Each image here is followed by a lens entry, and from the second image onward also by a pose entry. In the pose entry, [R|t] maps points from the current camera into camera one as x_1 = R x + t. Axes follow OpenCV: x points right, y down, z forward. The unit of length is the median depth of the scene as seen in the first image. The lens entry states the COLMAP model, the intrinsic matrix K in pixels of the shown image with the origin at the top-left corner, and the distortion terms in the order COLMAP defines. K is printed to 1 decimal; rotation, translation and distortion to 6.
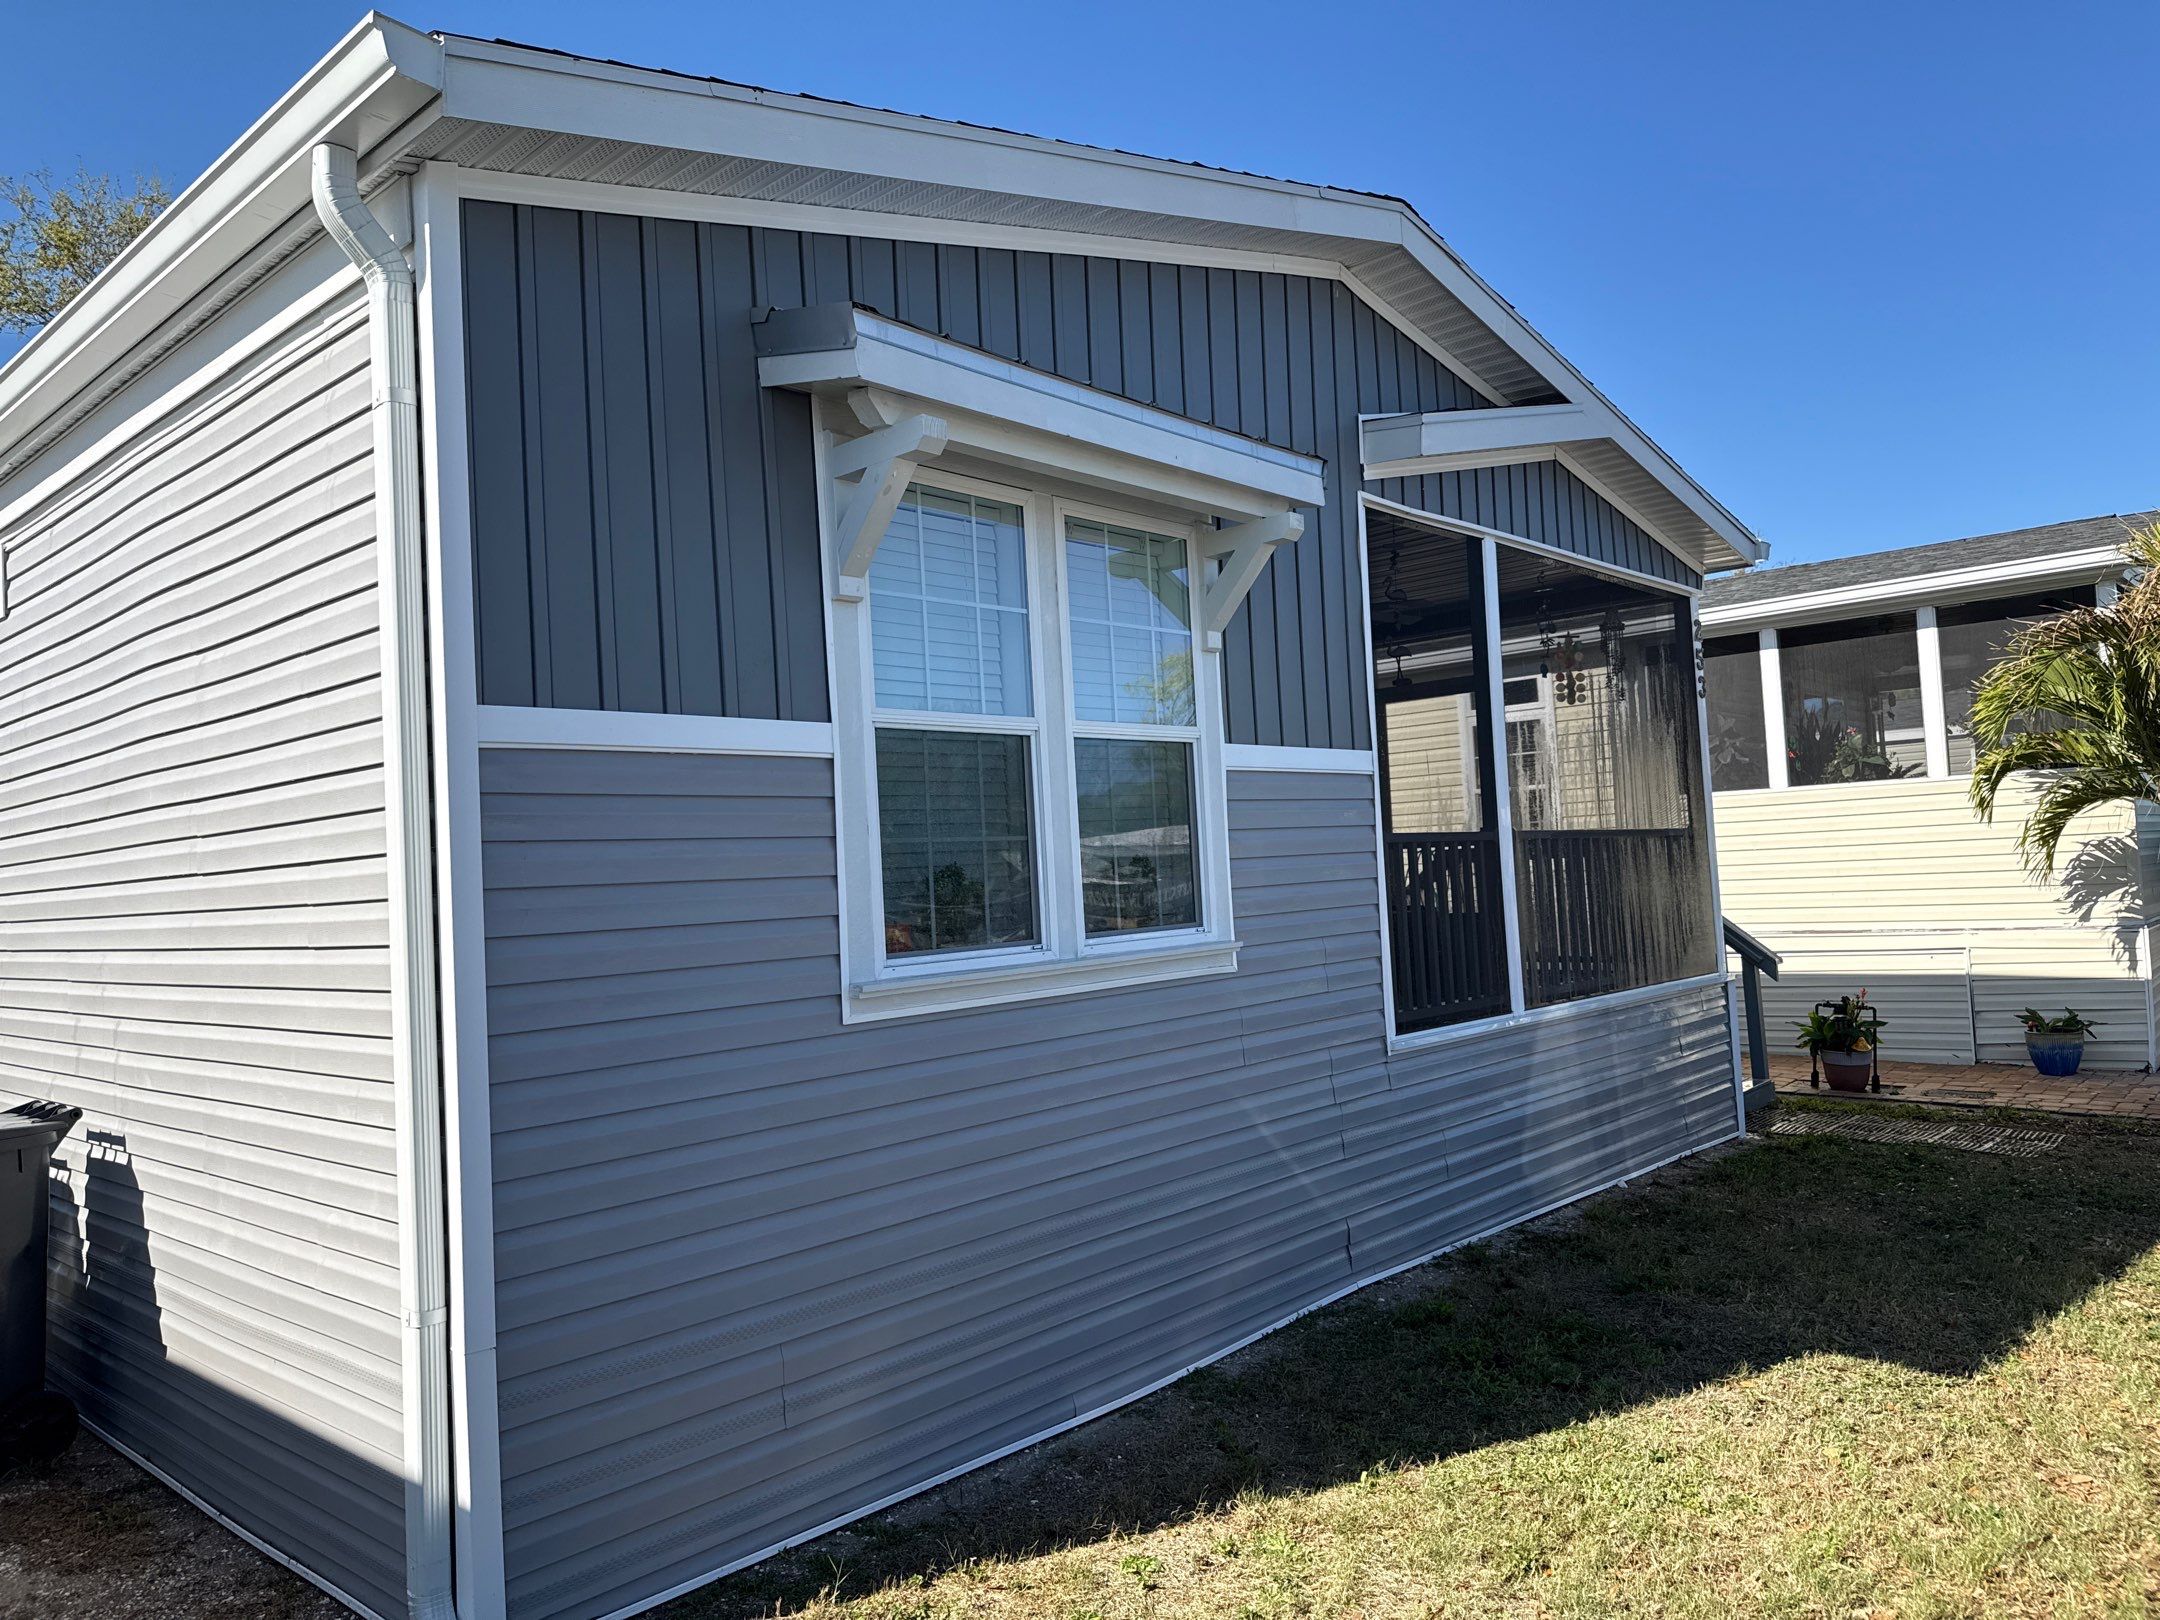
lens RADIAL K [[1533.5, 0, 1069.3], [0, 1533.5, 815.4], [0, 0, 1]] dist [0.058999, -0.051665]
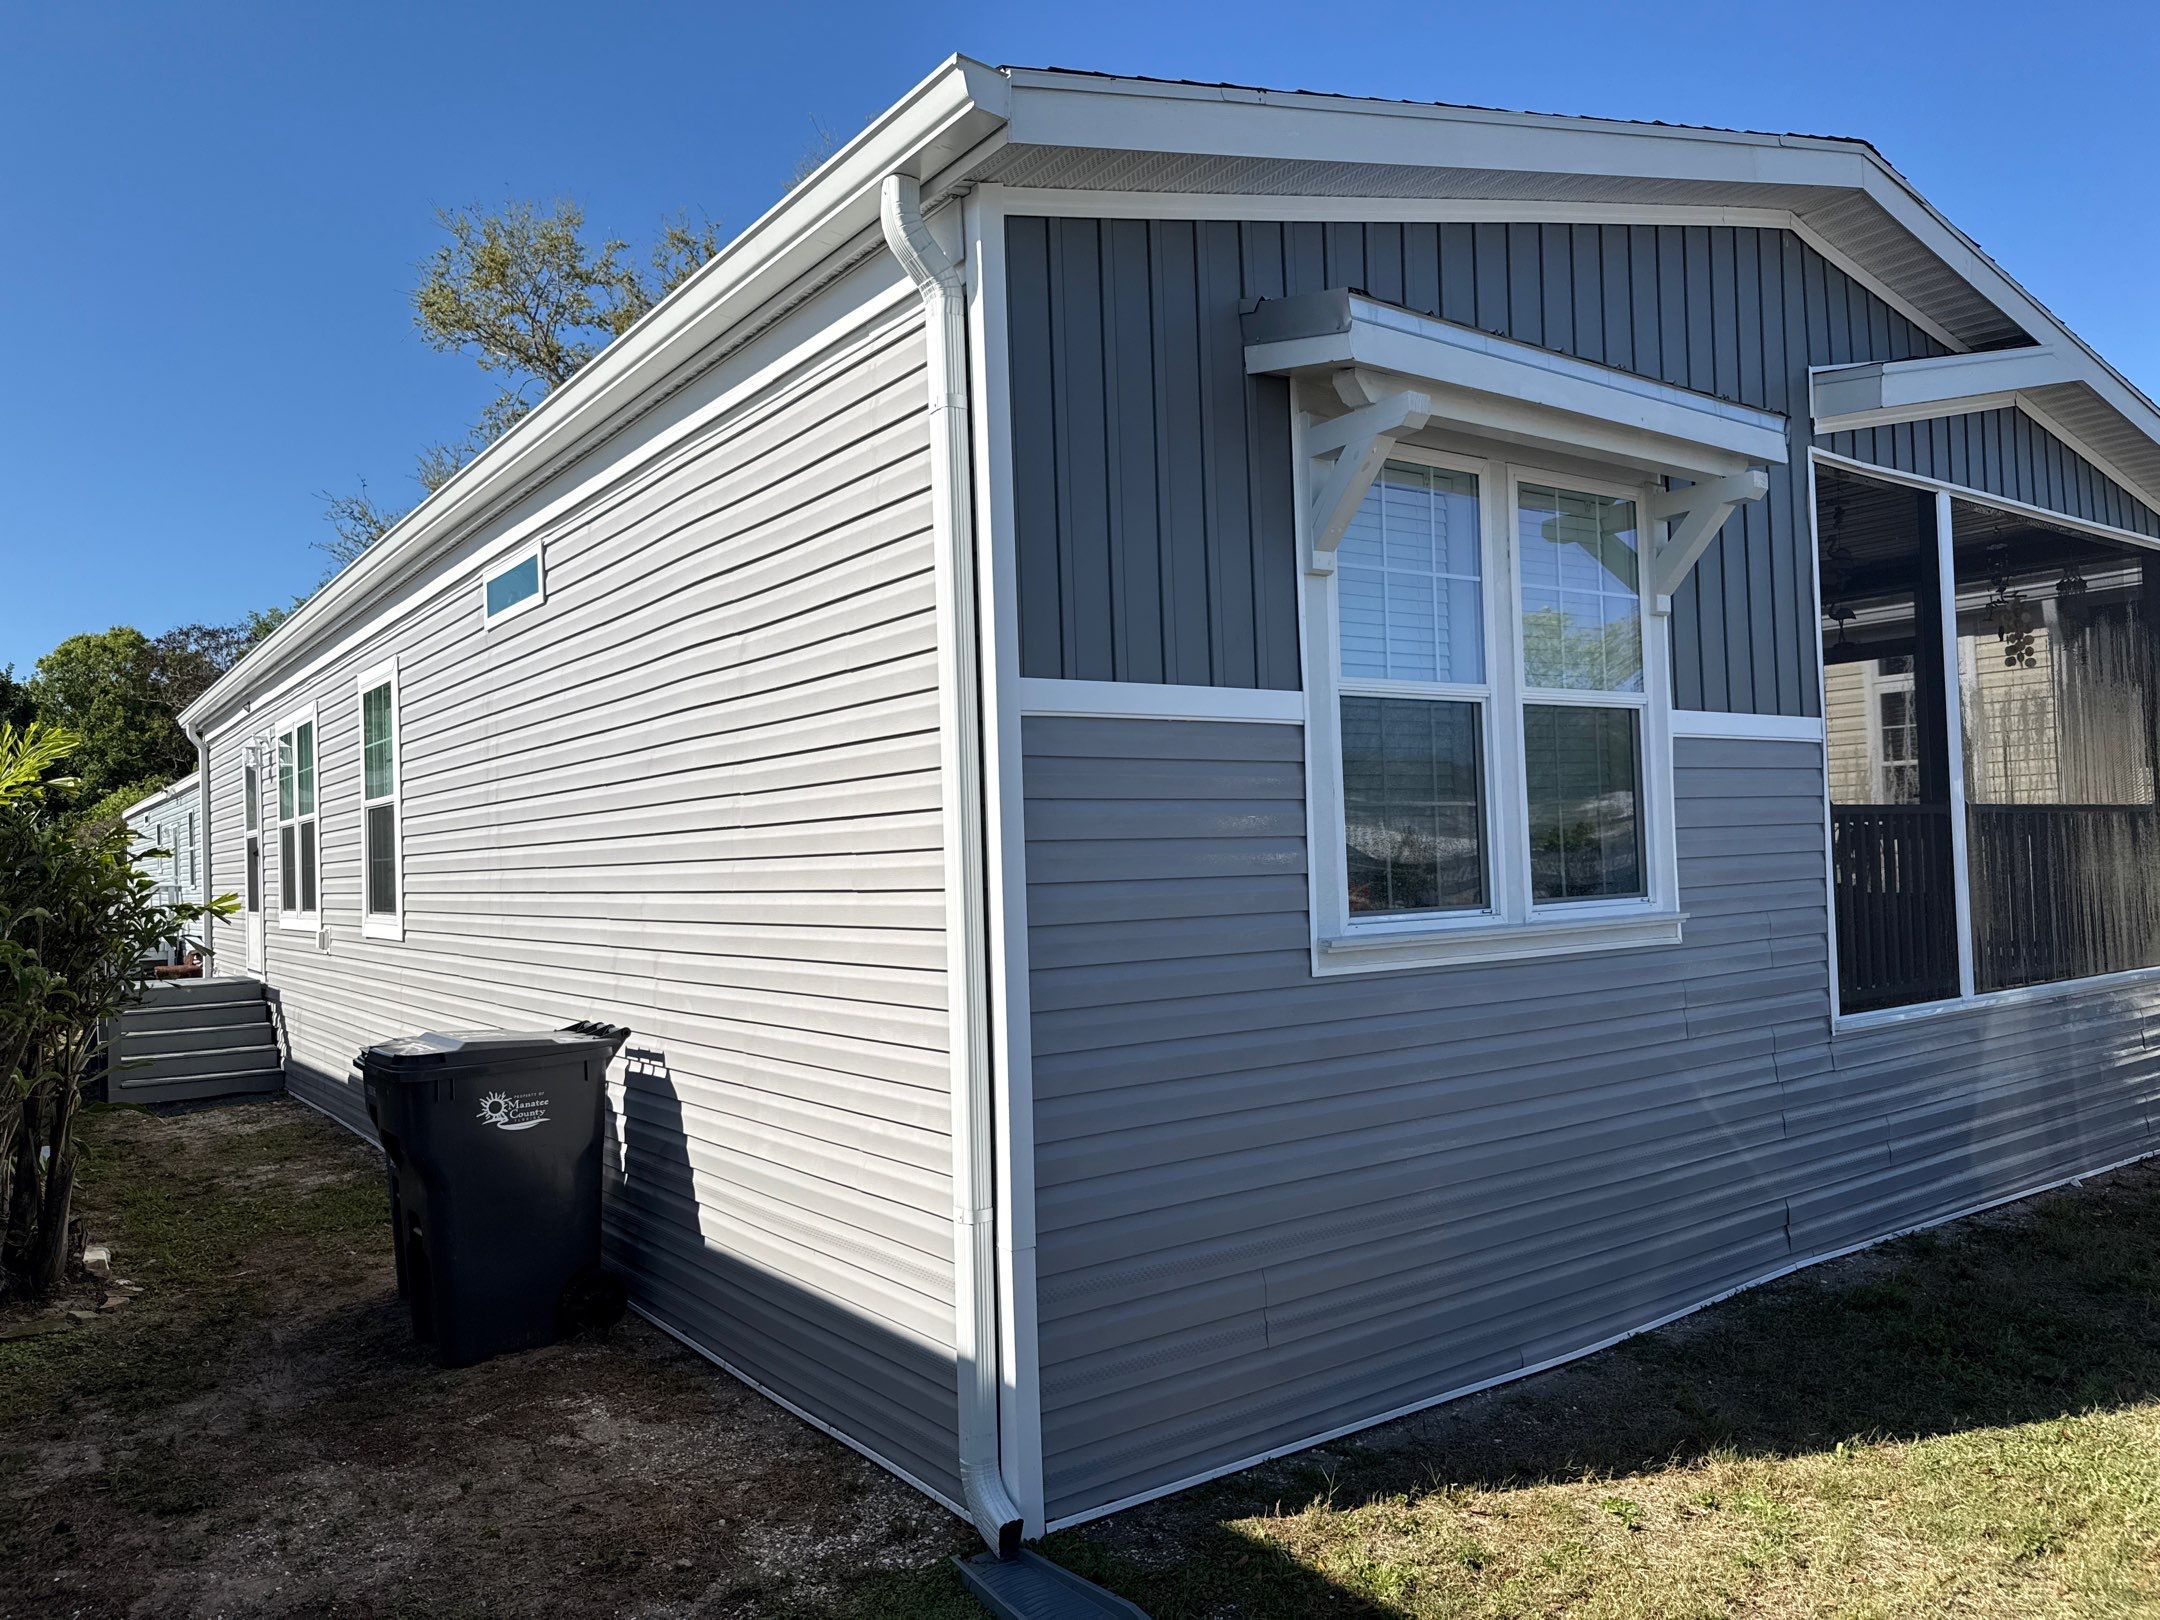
lens RADIAL K [[1533.5, 0, 1077.6], [0, 1533.5, 822.6], [0, 0, 1]] dist [0.058999, -0.051665]
pose [[0.981338, 0.012773, -0.191865, -0.100675], [-0.008529, 0.999701, 0.022931, 0.007024], [0.192101, -0.020866, 0.981153, -0.062664]]
